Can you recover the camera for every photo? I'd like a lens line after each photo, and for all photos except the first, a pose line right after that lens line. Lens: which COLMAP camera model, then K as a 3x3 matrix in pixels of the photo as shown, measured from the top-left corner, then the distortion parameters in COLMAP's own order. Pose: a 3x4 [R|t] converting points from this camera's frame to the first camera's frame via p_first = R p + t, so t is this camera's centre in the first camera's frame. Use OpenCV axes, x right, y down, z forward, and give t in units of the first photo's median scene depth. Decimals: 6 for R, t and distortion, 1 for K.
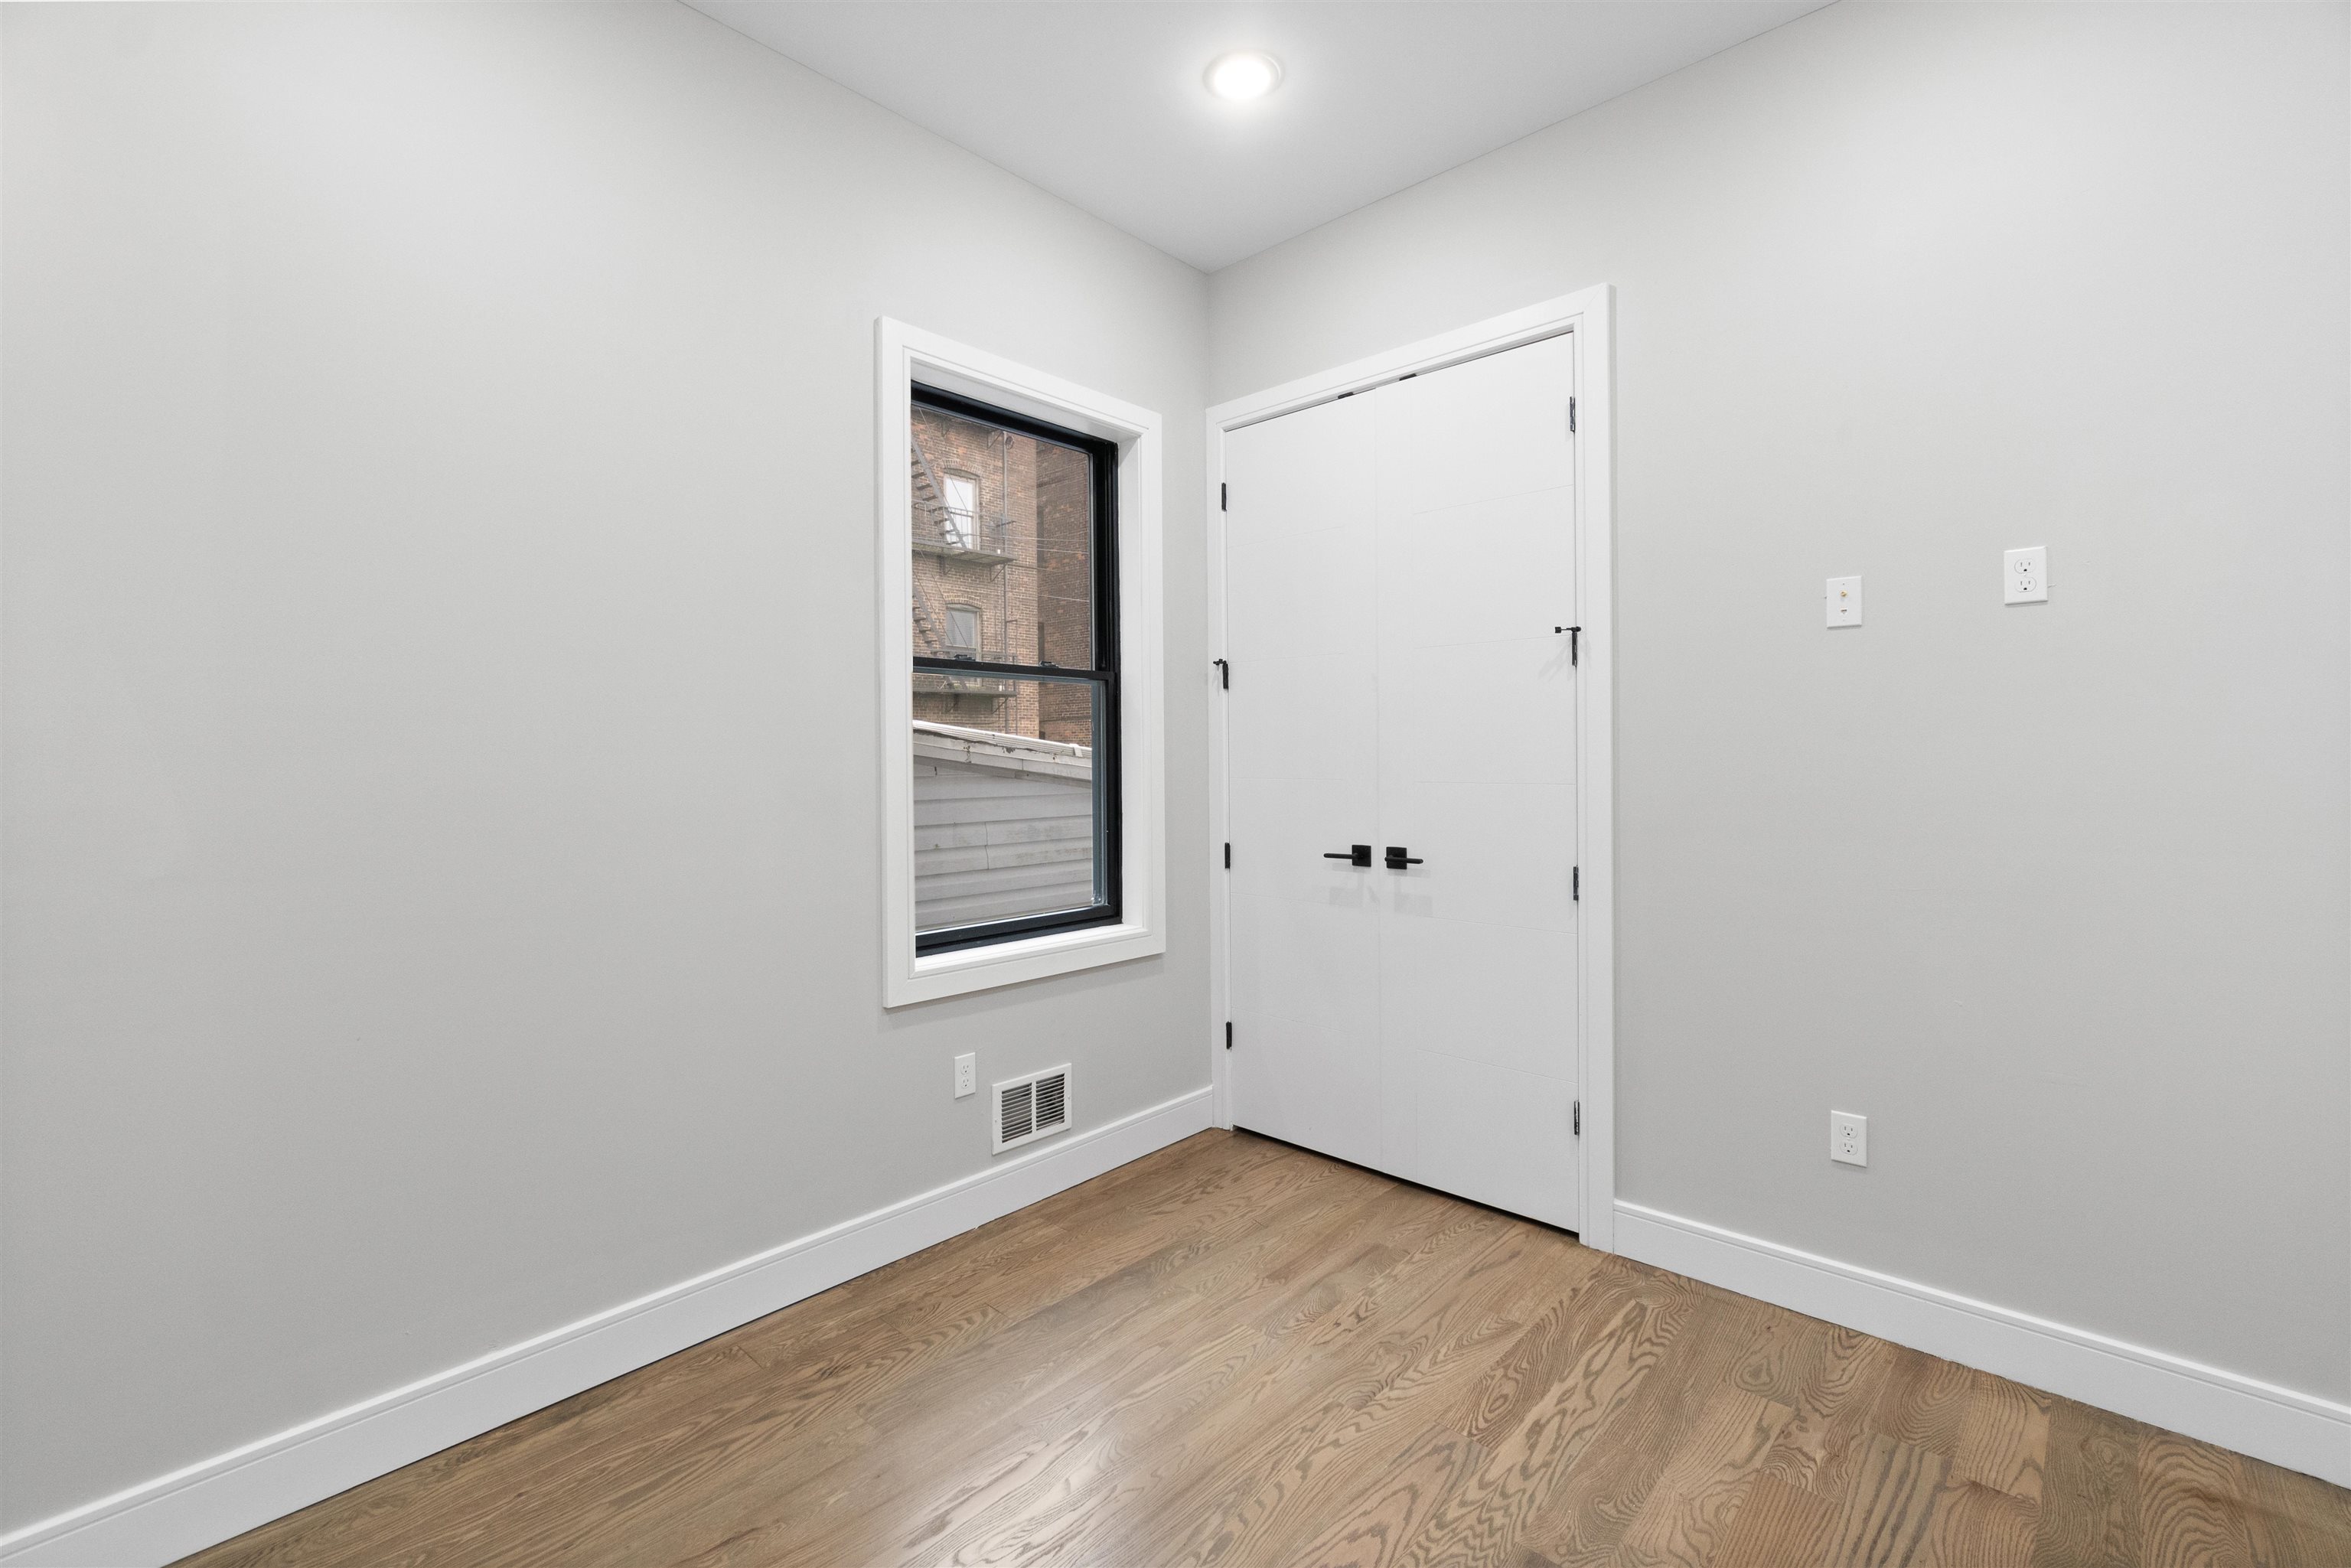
lens RADIAL K [[1001.7, 0, 1205.5], [0, 1001.7, 761.0], [0, 0, 1]] dist [-0.000453, 0.000060]
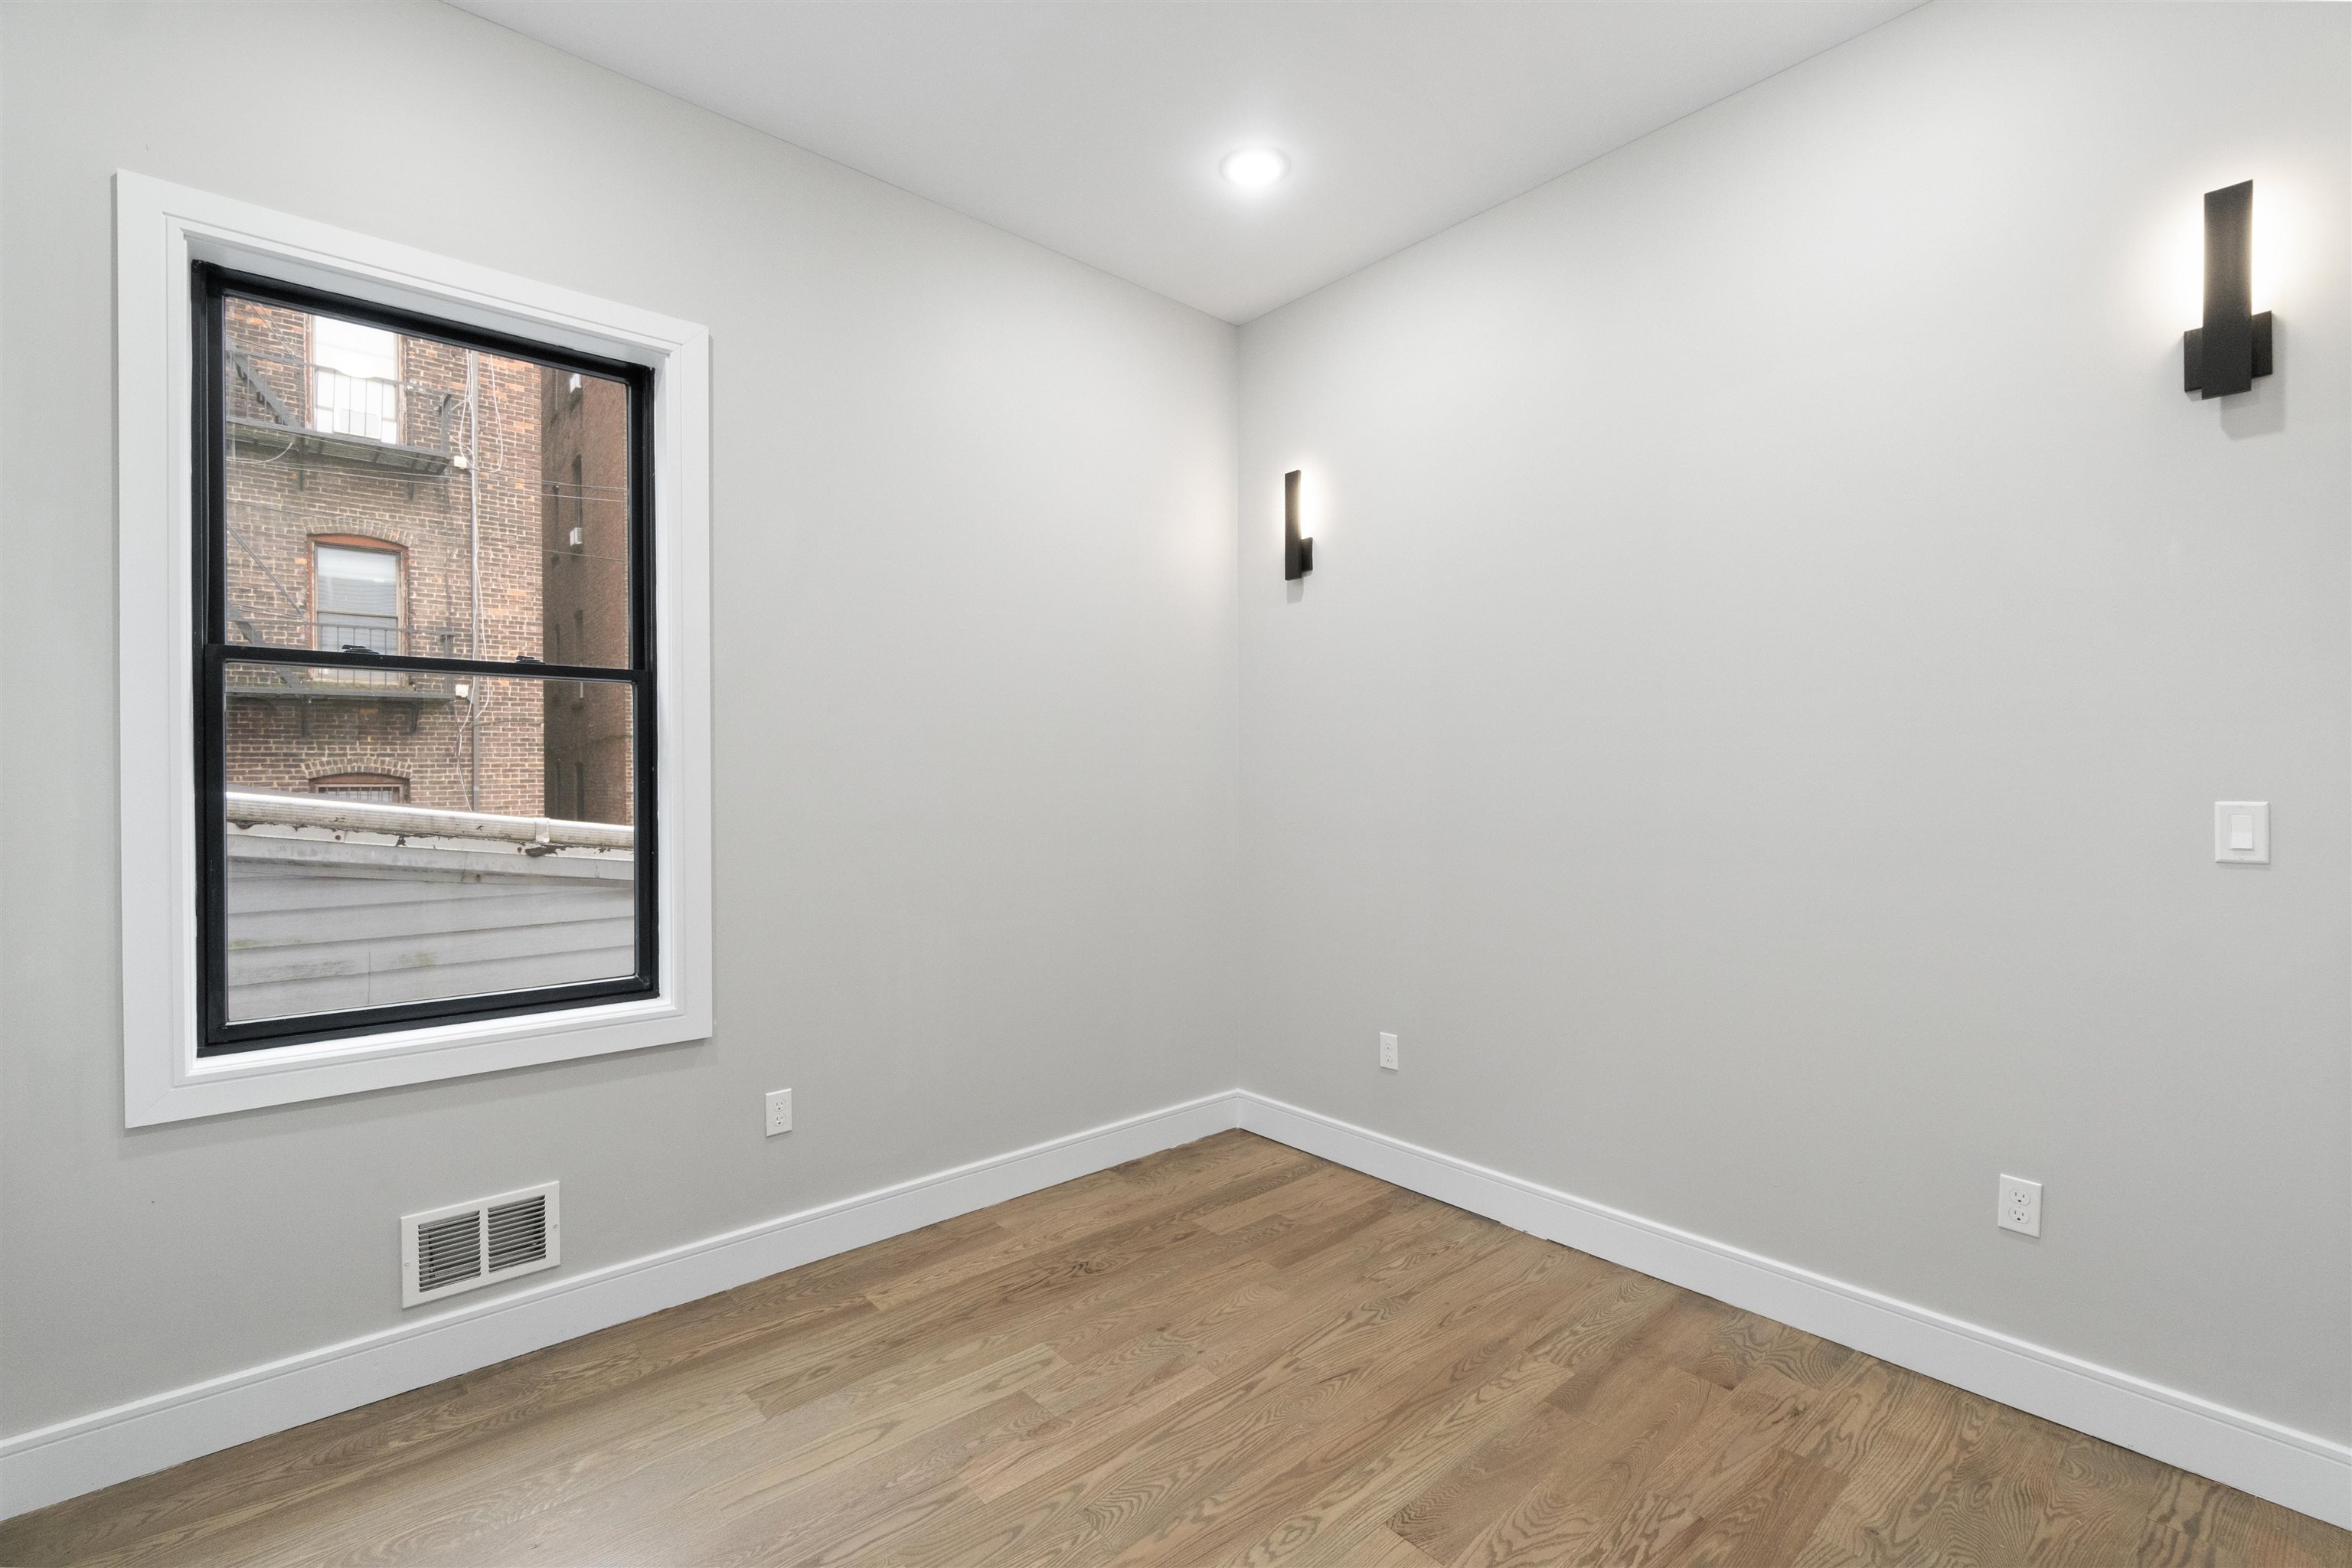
lens RADIAL K [[1044.1, 0, 1148.6], [0, 1044.1, 814.9], [0, 0, 1]] dist [0.000562, 0.000325]
pose [[0.992977, -0.002393, -0.118283, 0.432768], [0.006055, 0.999513, 0.030609, -0.000507], [0.118152, -0.031110, 0.992508, 0.287491]]
